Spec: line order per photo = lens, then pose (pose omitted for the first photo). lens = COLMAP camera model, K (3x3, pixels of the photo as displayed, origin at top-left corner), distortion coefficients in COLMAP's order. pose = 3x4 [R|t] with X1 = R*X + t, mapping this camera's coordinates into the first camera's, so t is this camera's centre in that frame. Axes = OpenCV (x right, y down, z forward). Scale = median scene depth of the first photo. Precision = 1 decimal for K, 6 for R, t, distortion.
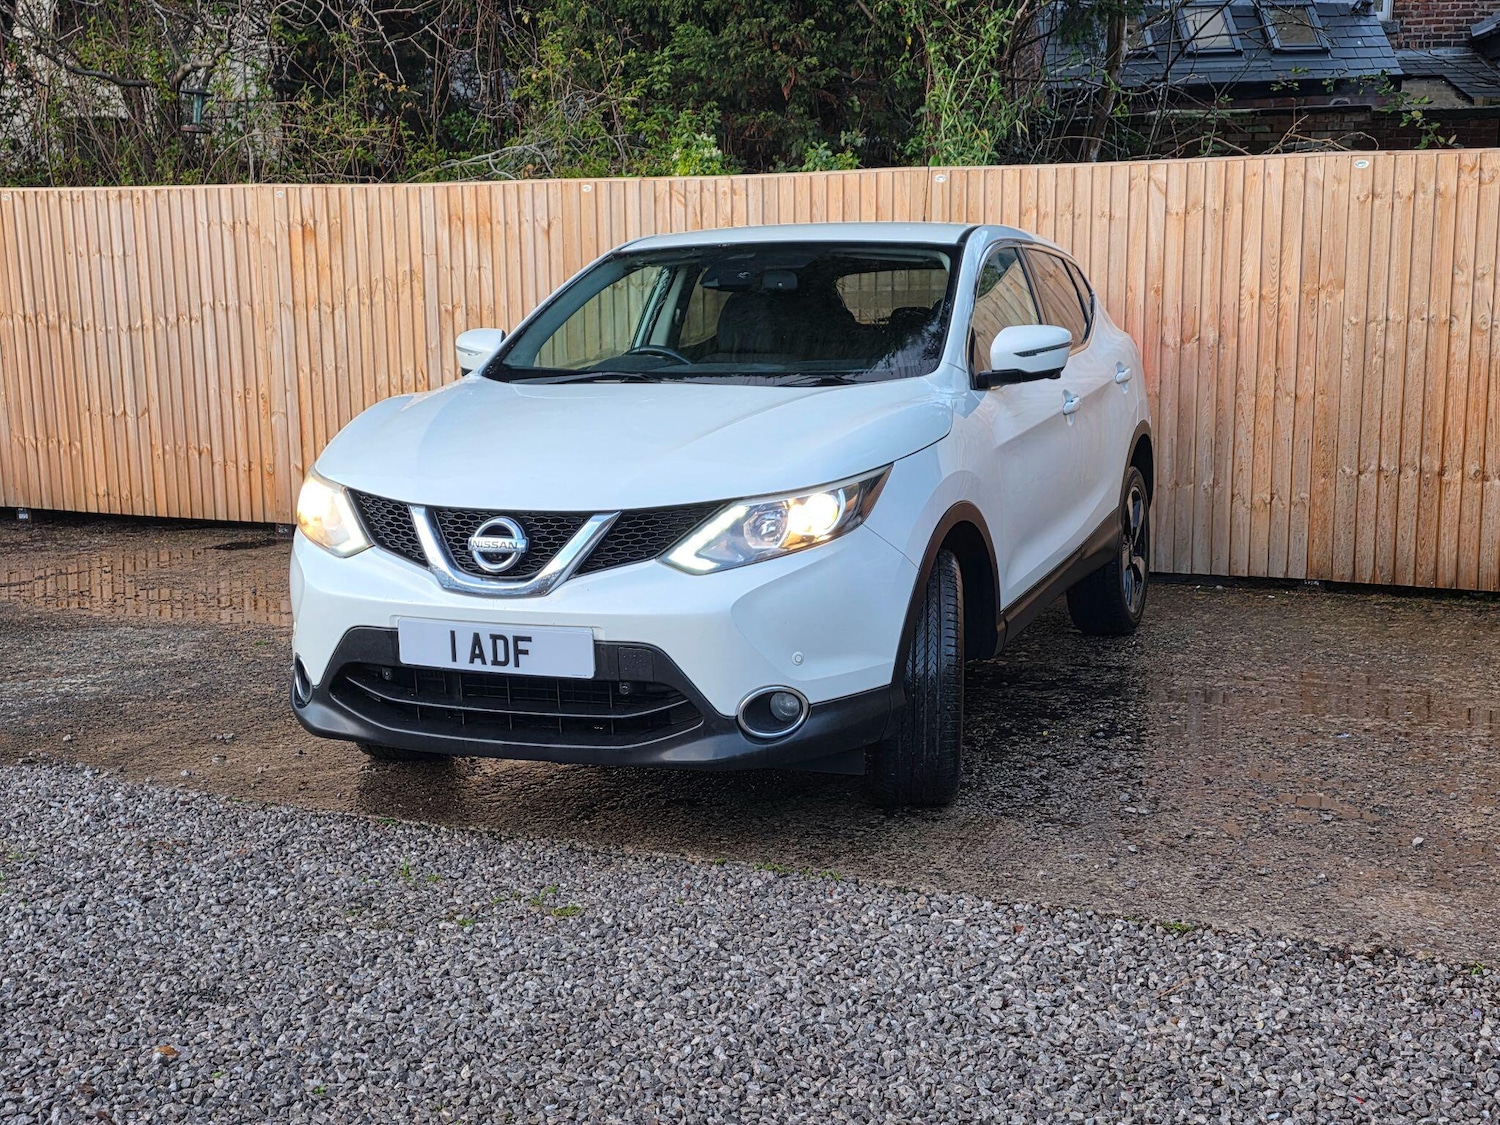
lens RADIAL K [[1948.3, 0, 761.7], [0, 1948.3, 562.1], [0, 0, 1]] dist [0.169136, -0.376898]
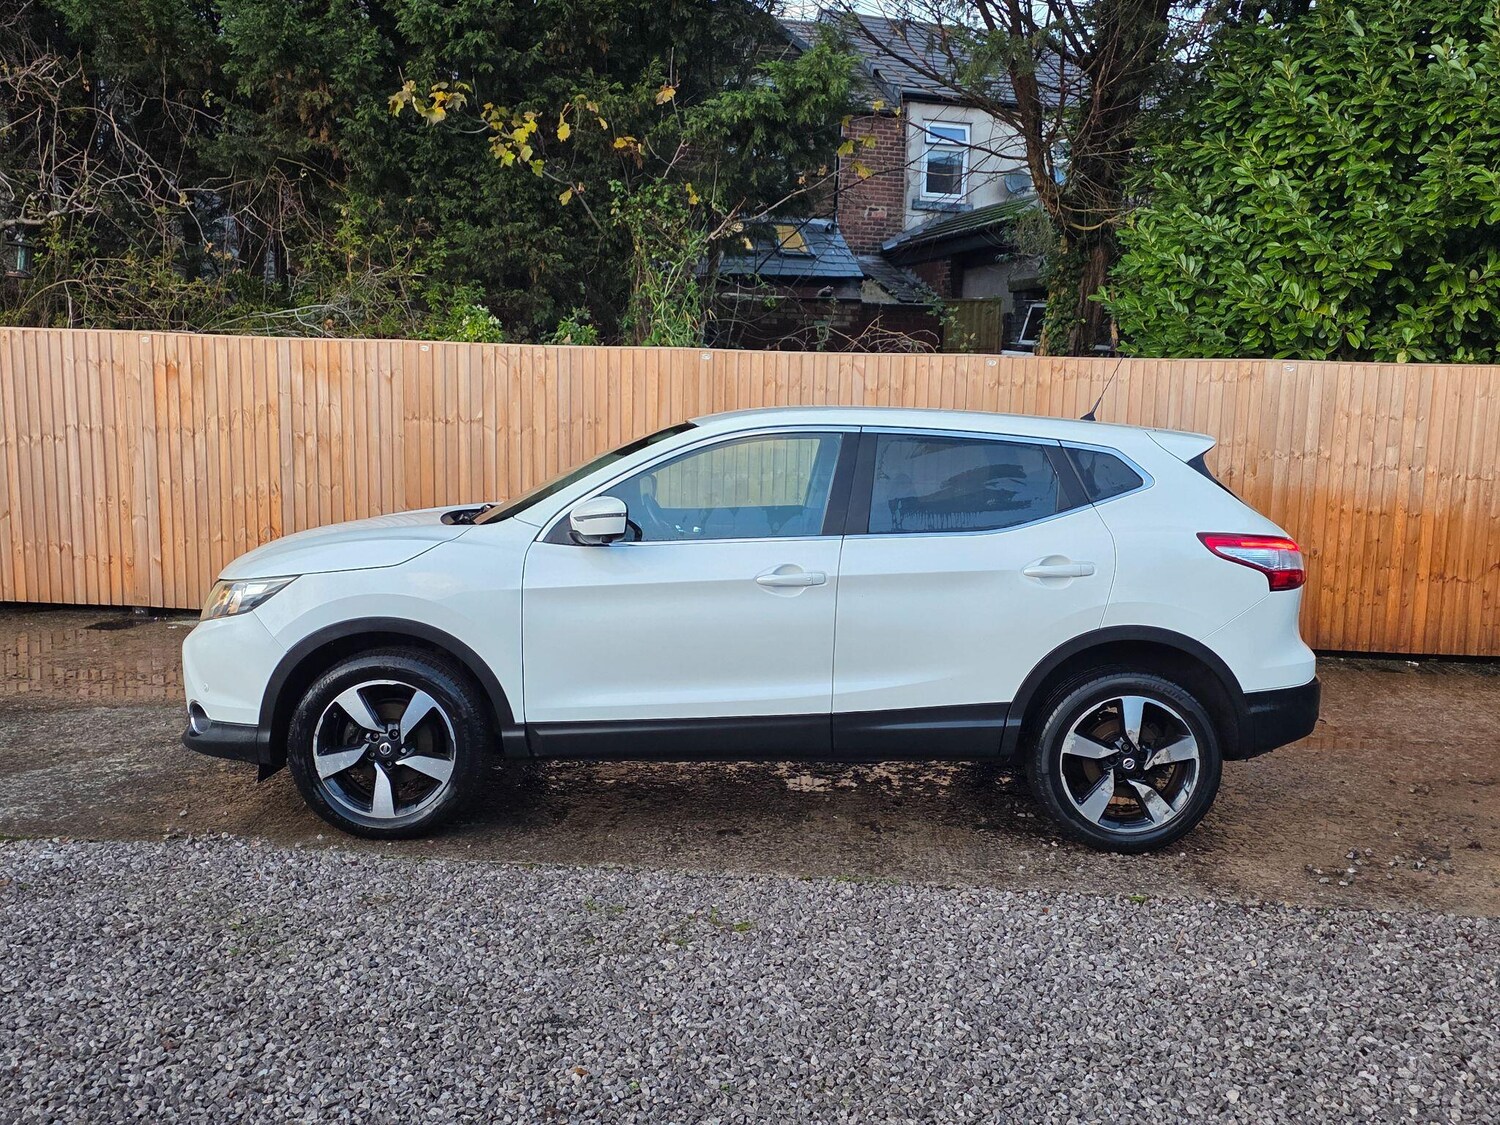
lens RADIAL K [[1428.9, 0, 795.7], [0, 1428.9, 559.4], [0, 0, 1]] dist [0.121396, -0.169948]
pose [[0.939298, -0.010485, 0.342942, -0.213637], [0.017702, 0.999683, -0.017921, -0.031862], [-0.342646, 0.022904, 0.939186, 0.016493]]
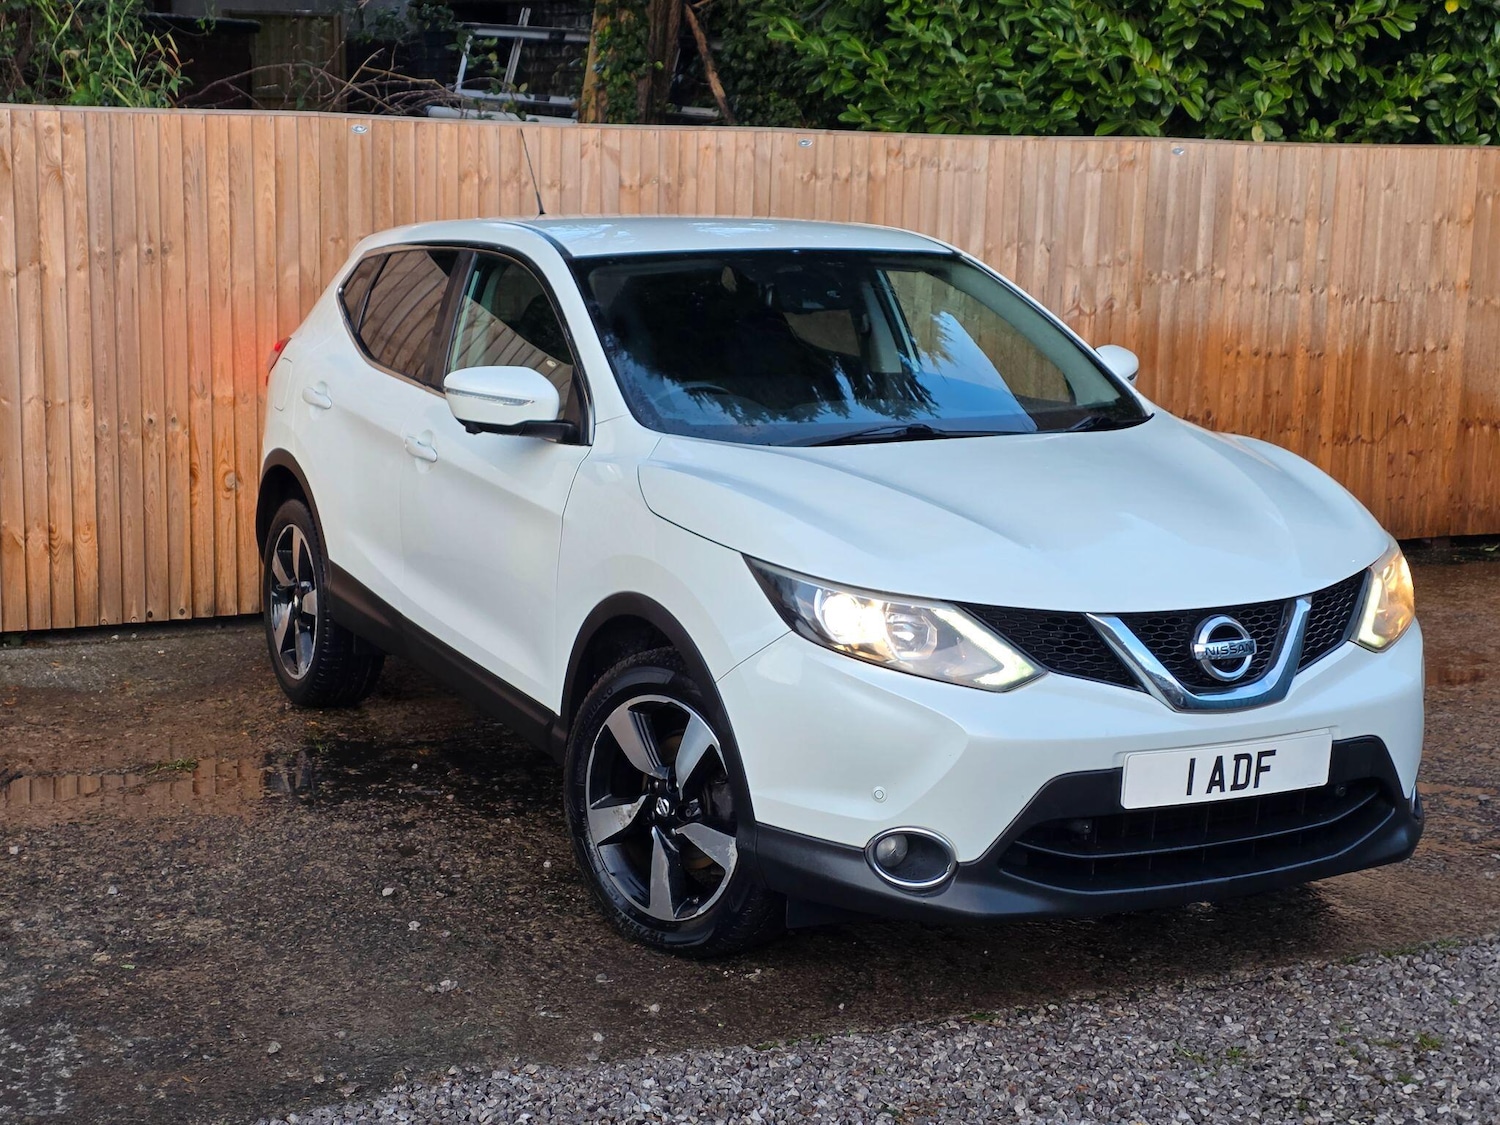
lens RADIAL K [[2339.7, 0, 794.6], [0, 2339.7, 562.0], [0, 0, 1]] dist [0.174352, -0.375319]
pose [[0.640632, -0.105542, 0.760560, -0.570415], [0.087403, 0.994094, 0.064329, -0.071258], [-0.762857, 0.025264, 0.646073, 0.267004]]
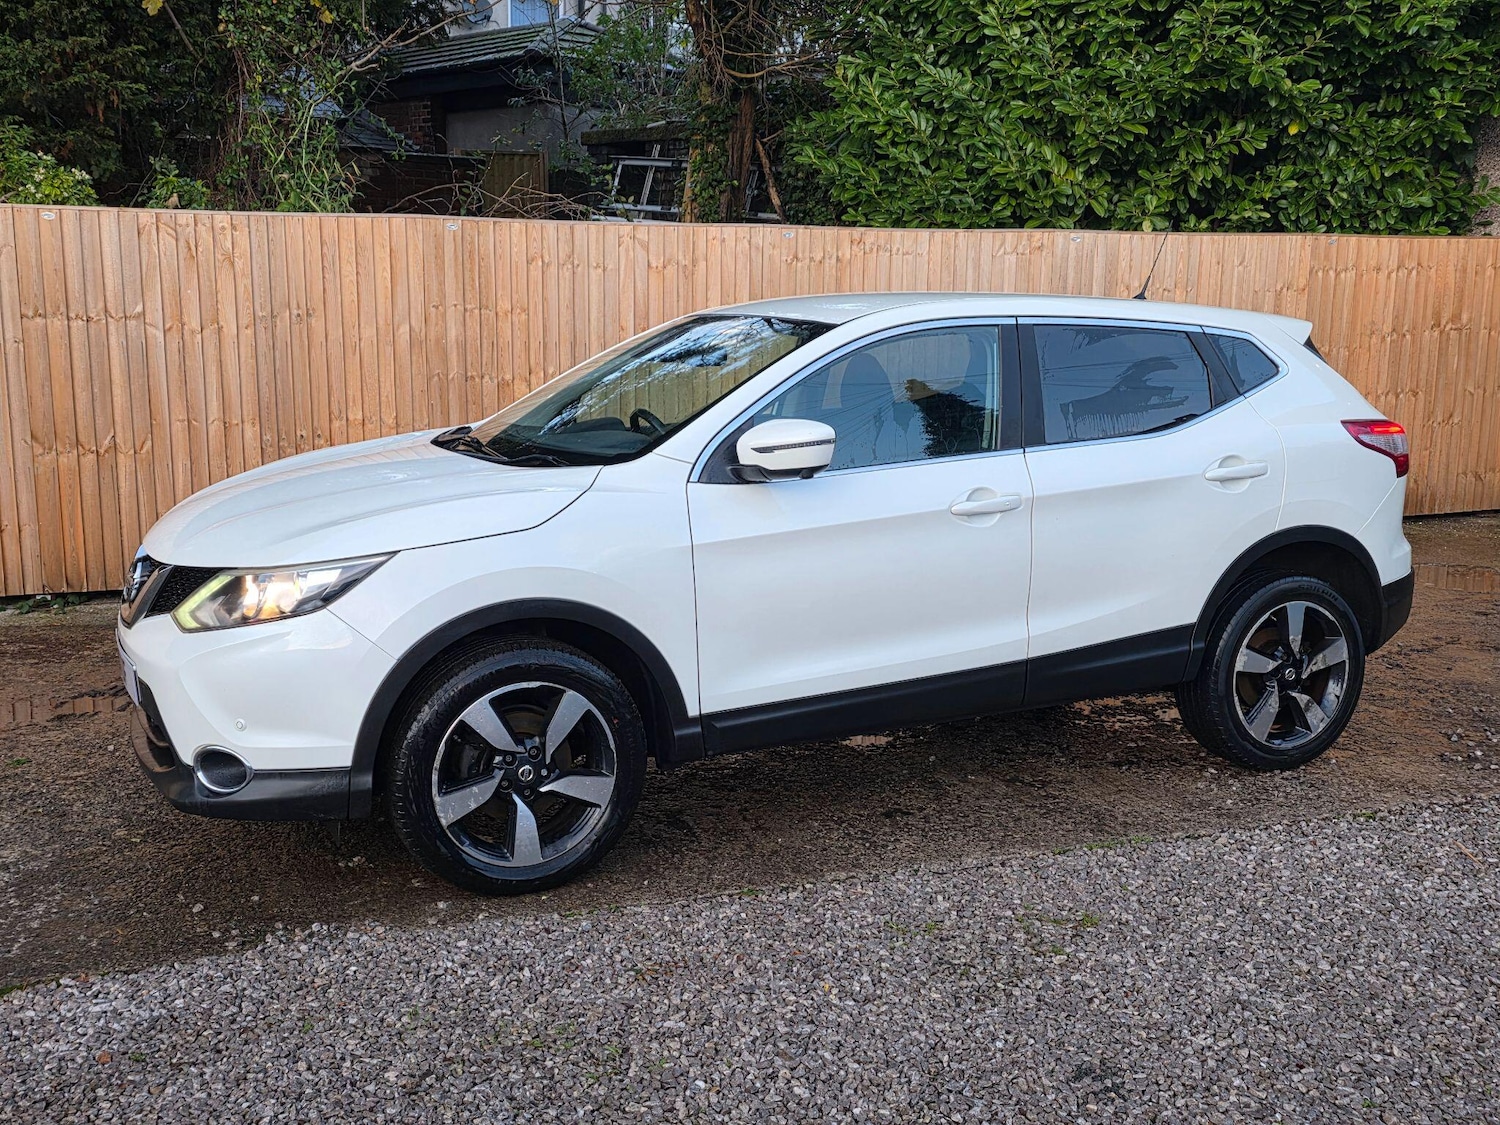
lens RADIAL K [[1609.3, 0, 803.5], [0, 1609.3, 557.6], [0, 0, 1]] dist [0.144273, -0.209092]
pose [[0.704401, -0.111728, 0.700953, -0.455032], [0.086292, 0.993688, 0.071672, -0.062292], [-0.704537, 0.010001, 0.709597, 0.225617]]
